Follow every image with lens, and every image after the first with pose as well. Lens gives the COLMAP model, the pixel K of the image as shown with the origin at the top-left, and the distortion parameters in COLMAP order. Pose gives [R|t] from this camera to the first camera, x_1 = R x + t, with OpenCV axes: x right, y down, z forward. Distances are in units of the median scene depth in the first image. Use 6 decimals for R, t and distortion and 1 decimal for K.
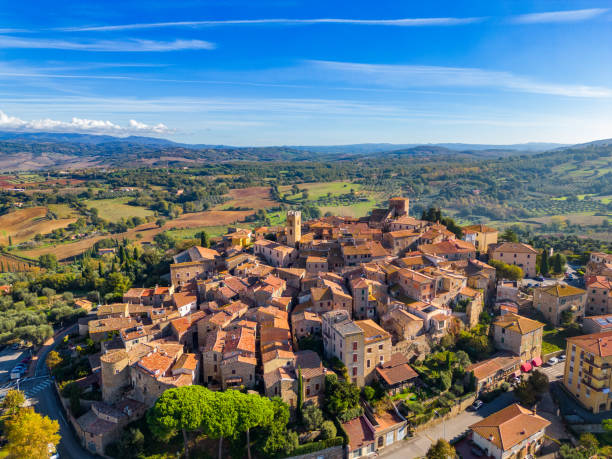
lens RADIAL K [[428.5, 0, 306.0], [0, 428.5, 229.5], [0, 0, 1]] dist [0.086287, -0.091476]
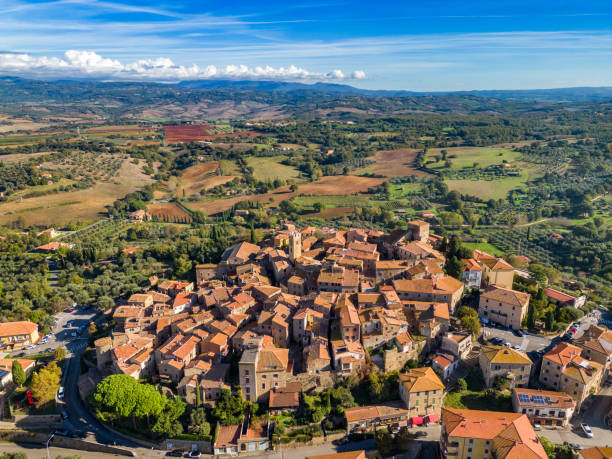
lens RADIAL K [[428.5, 0, 306.0], [0, 428.5, 229.5], [0, 0, 1]] dist [0.086287, -0.091476]
pose [[0.917784, 0.120827, -0.378251, 0.476923], [-0.074423, 0.988042, 0.135038, -0.229434], [0.390044, -0.095785, 0.915801, -0.057468]]
